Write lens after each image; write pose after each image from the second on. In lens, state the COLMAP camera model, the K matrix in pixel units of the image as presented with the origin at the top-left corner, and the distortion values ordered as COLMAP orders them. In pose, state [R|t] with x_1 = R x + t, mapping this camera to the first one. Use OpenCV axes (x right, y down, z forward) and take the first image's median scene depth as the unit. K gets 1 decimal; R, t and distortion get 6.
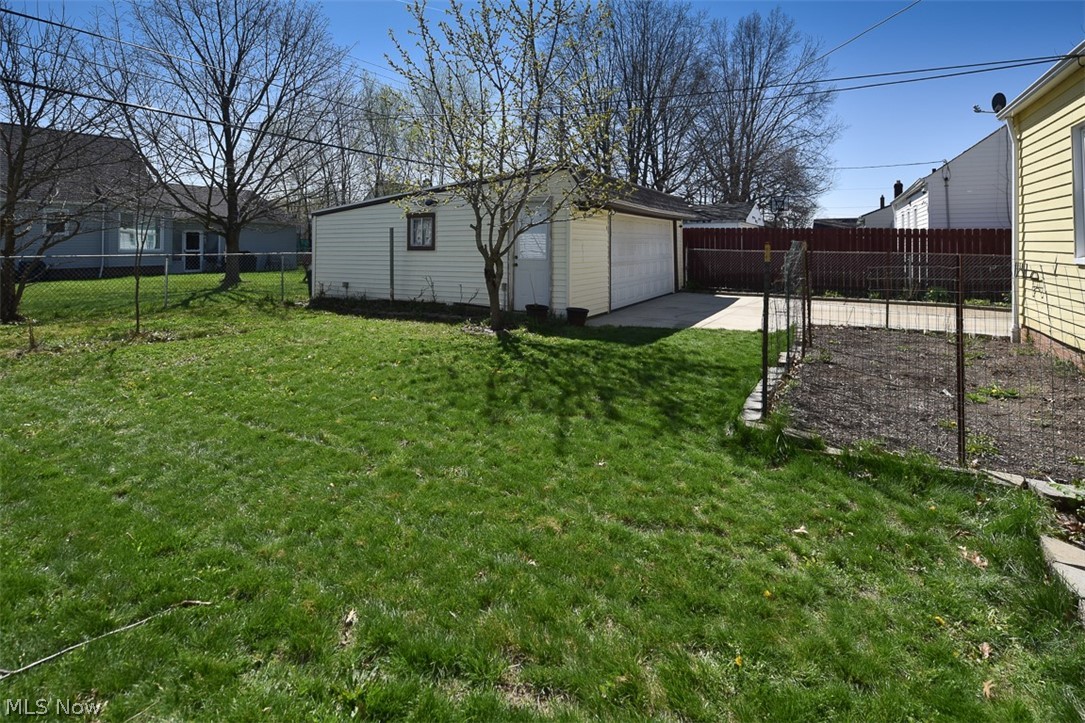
lens RADIAL K [[491.5, 0, 540.7], [0, 491.5, 321.0], [0, 0, 1]] dist [-0.008731, -0.000753]
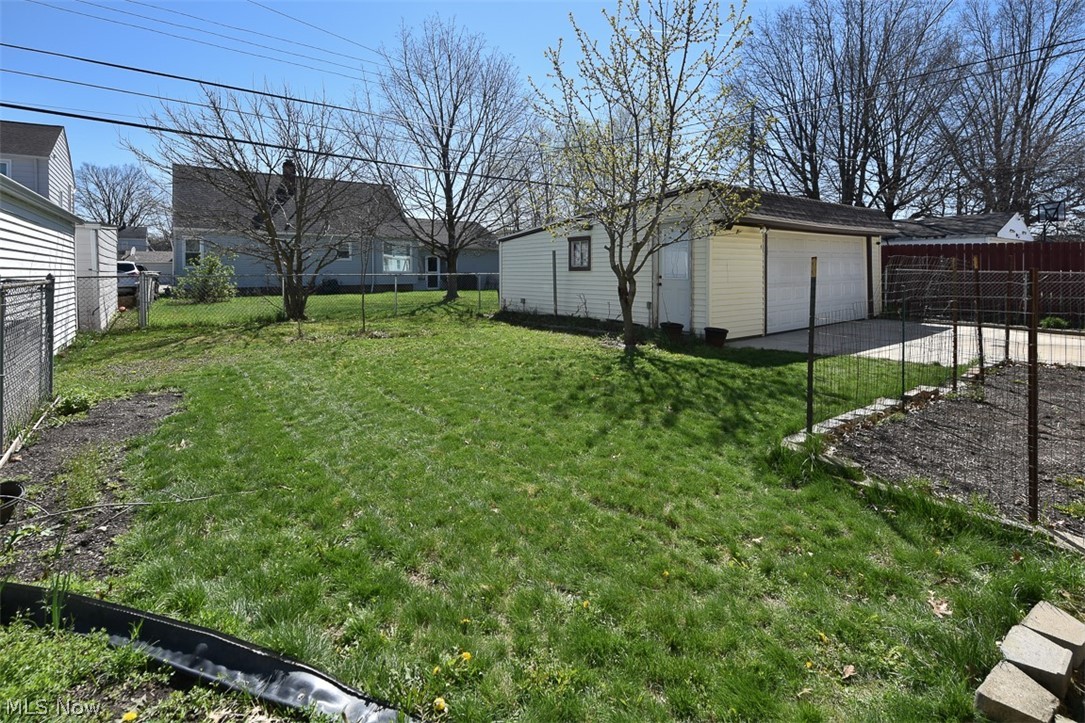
lens RADIAL K [[475.4, 0, 549.4], [0, 475.4, 345.3], [0, 0, 1]] dist [-0.001543, -0.000939]
pose [[0.922020, 0.057985, -0.382775, 0.126012], [-0.054635, 0.998313, 0.019627, 0.007772], [0.383267, 0.002817, 0.923633, -0.019129]]
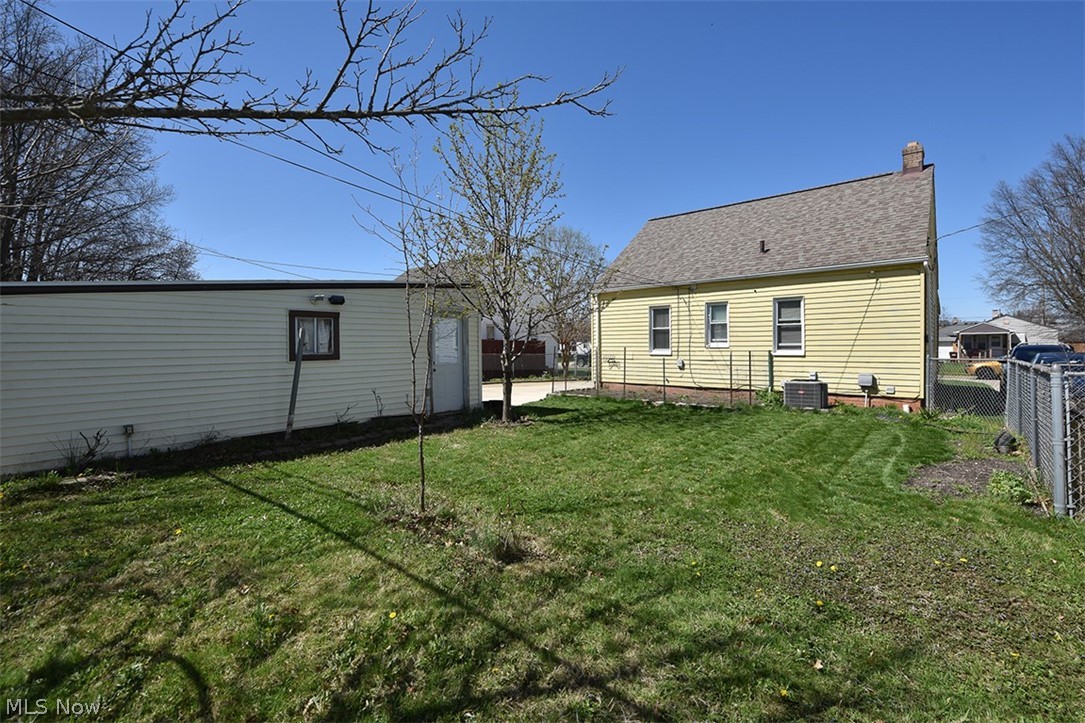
lens RADIAL K [[475.4, 0, 549.4], [0, 475.4, 345.3], [0, 0, 1]] dist [-0.001543, -0.000939]
pose [[0.149667, 0.006093, 0.988718, -1.072173], [0.155047, 0.987465, -0.029555, -0.100669], [-0.976504, 0.157721, 0.146846, 0.614175]]
